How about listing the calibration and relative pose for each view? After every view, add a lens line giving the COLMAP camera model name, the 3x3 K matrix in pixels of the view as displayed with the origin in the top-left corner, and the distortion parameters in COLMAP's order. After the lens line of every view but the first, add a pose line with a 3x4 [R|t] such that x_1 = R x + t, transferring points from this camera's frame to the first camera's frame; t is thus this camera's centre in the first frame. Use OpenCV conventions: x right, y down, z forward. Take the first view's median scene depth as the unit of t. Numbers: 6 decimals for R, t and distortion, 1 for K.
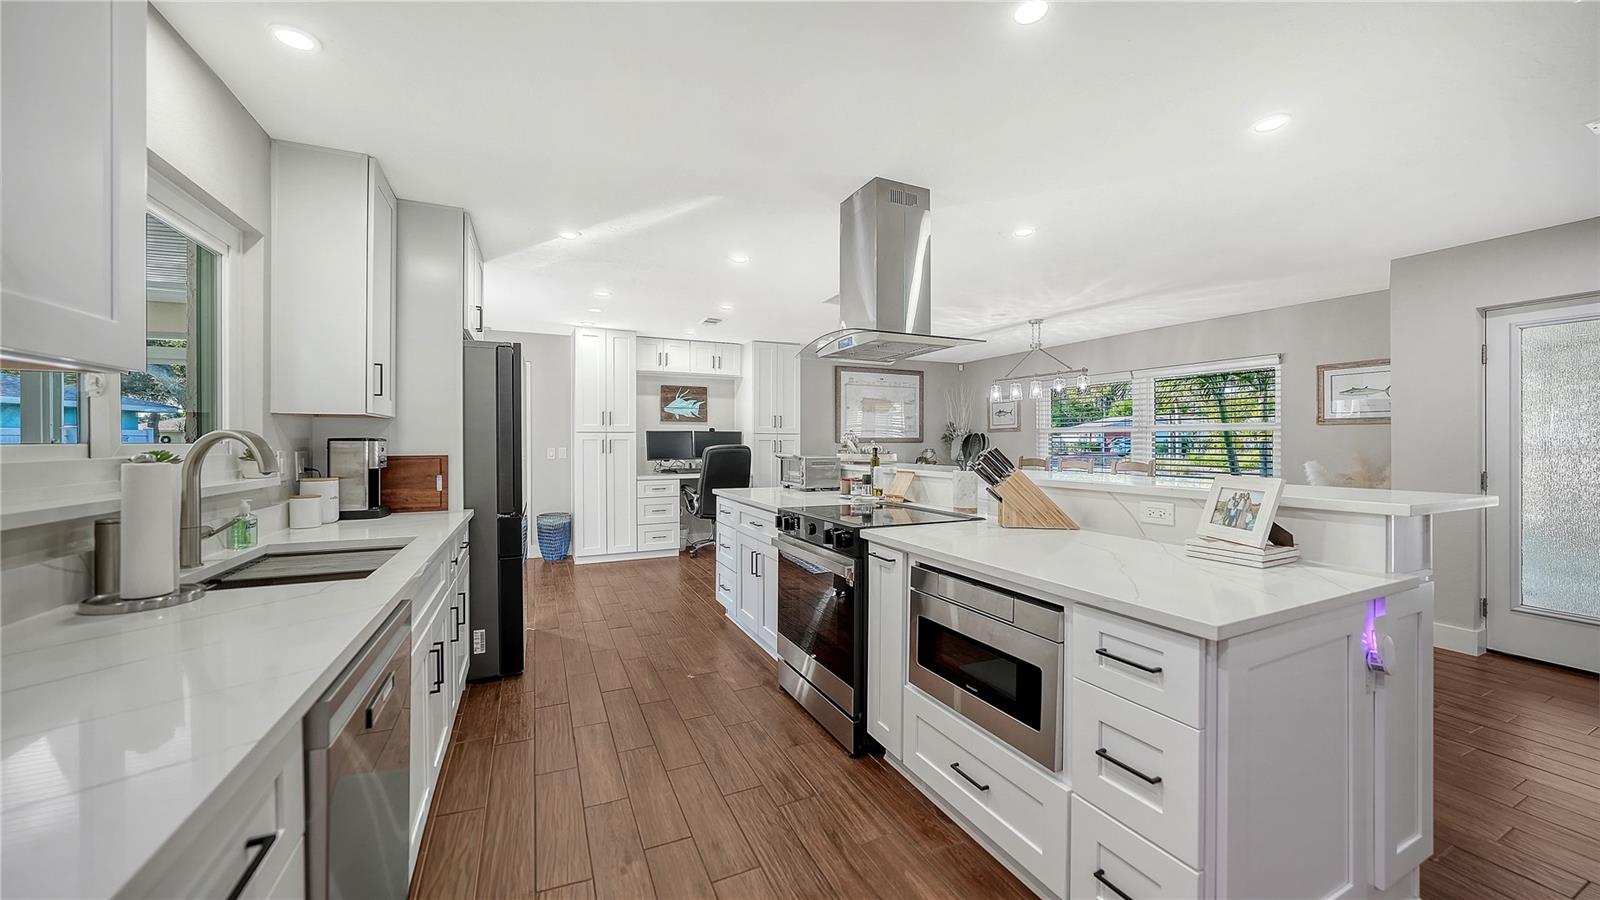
lens RADIAL K [[572.8, 0, 805.9], [0, 572.8, 457.2], [0, 0, 1]] dist [-0.018310, 0.006765]
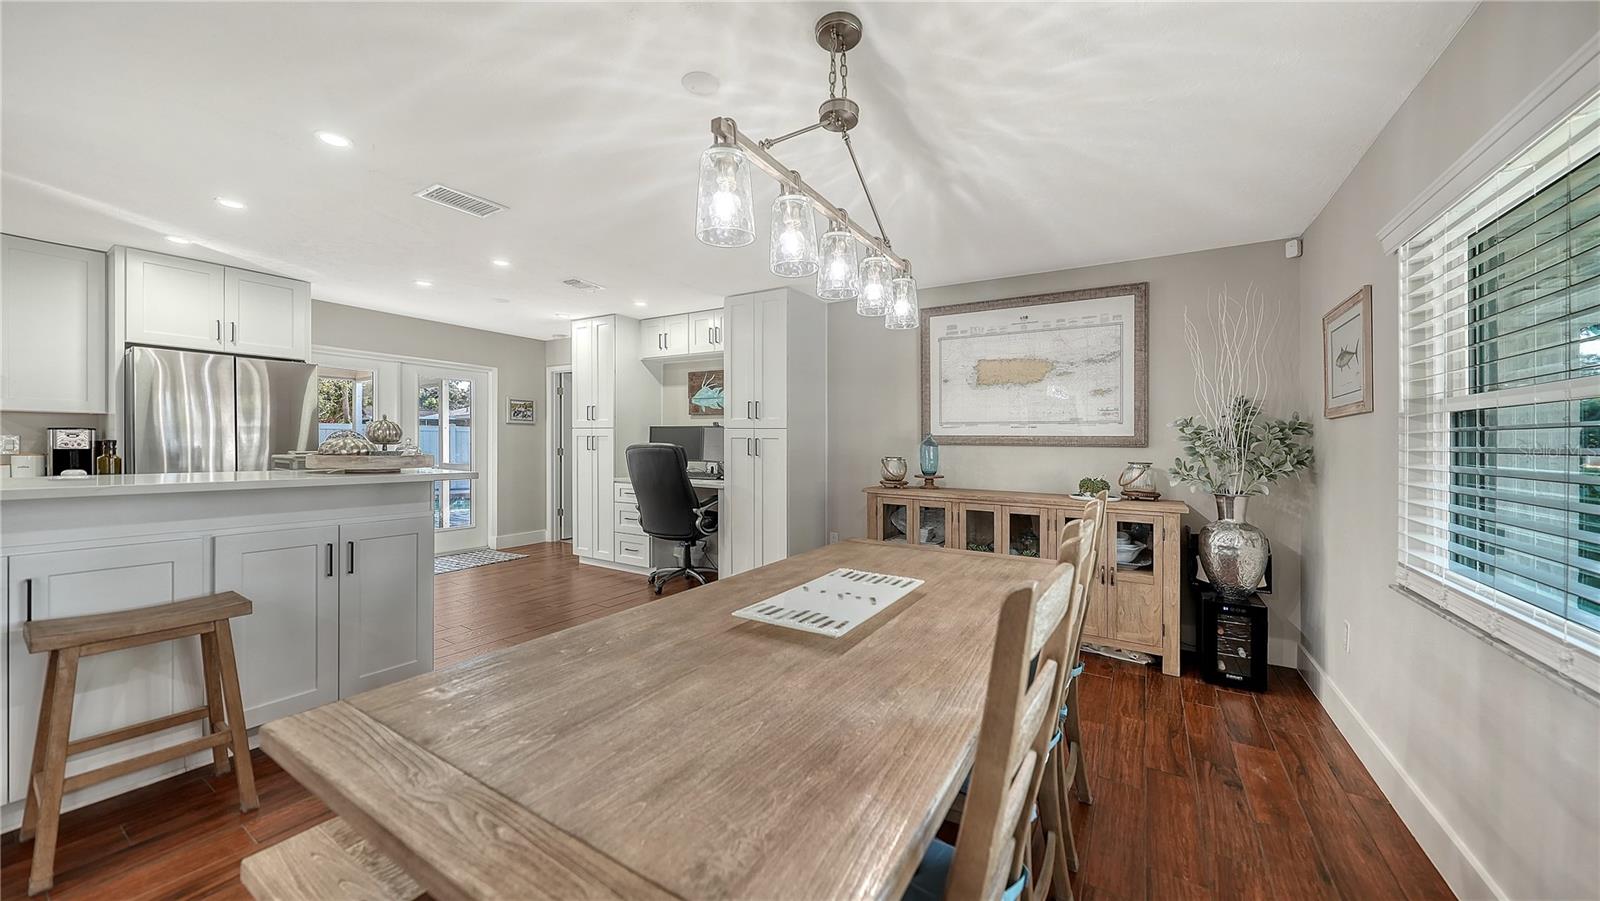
lens RADIAL K [[560.6, 0, 794.0], [0, 560.6, 446.4], [0, 0, 1]] dist [-0.001412, -0.000040]
pose [[0.536016, 0.014224, -0.844088, 0.596888], [-0.036573, 0.999311, -0.006385, -0.019183], [0.843415, 0.034293, 0.536166, 0.776733]]
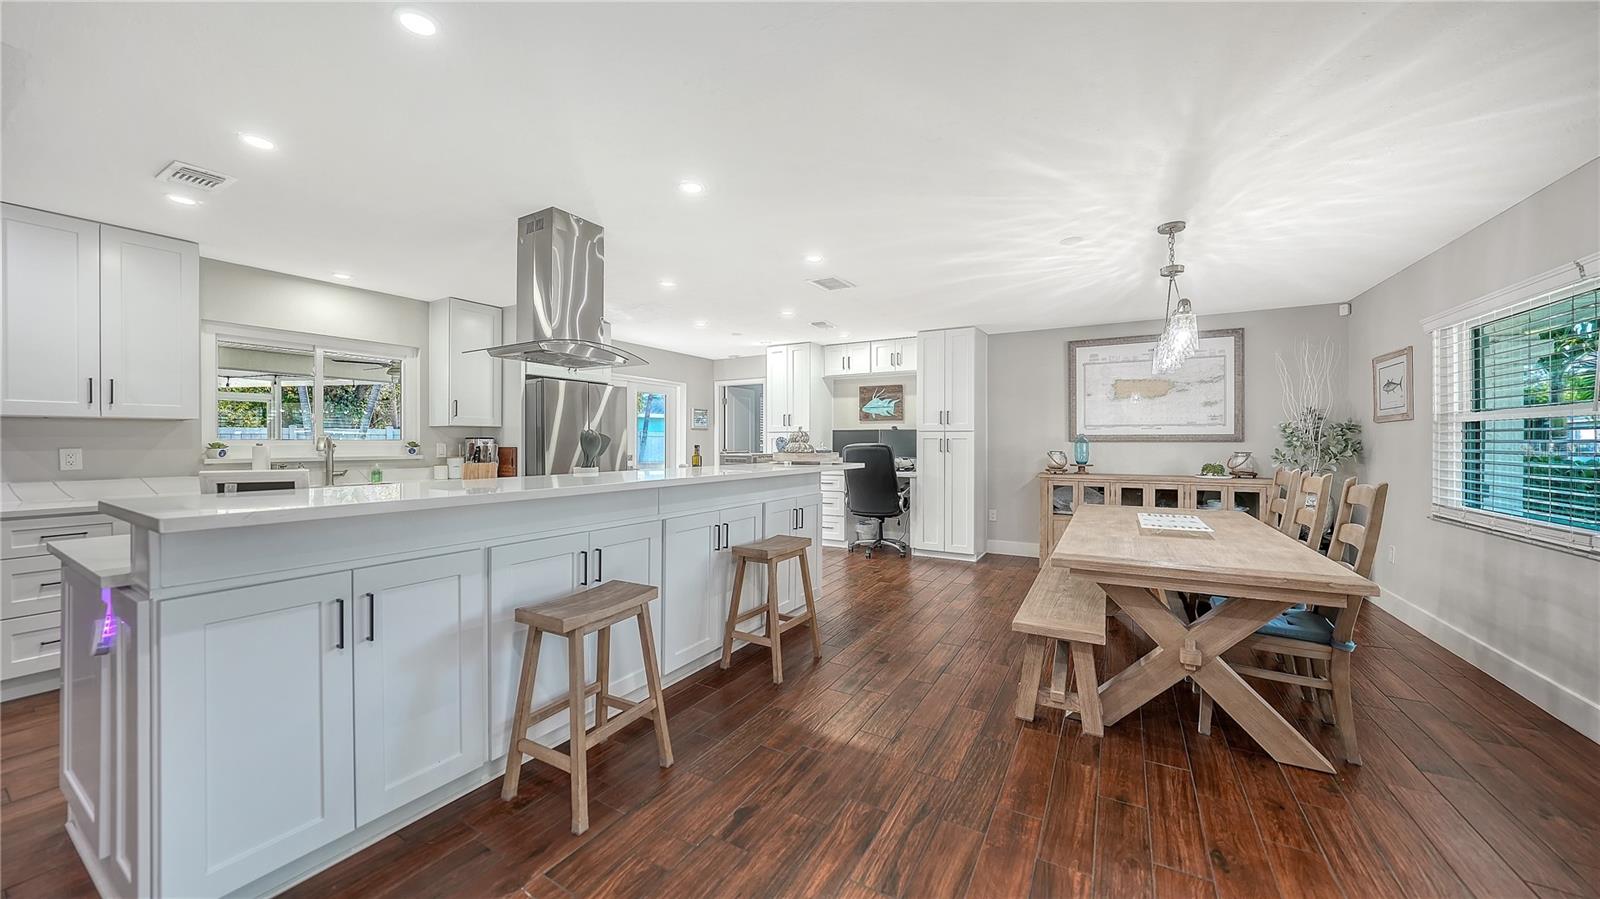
lens RADIAL K [[557.2, 0, 793.7], [0, 557.2, 448.6], [0, 0, 1]] dist [-0.034226, 0.007511]
pose [[0.561628, 0.012111, -0.827301, 0.602306], [-0.023467, 0.999724, -0.001296, -0.007772], [0.827057, 0.020142, 0.561758, 0.359819]]
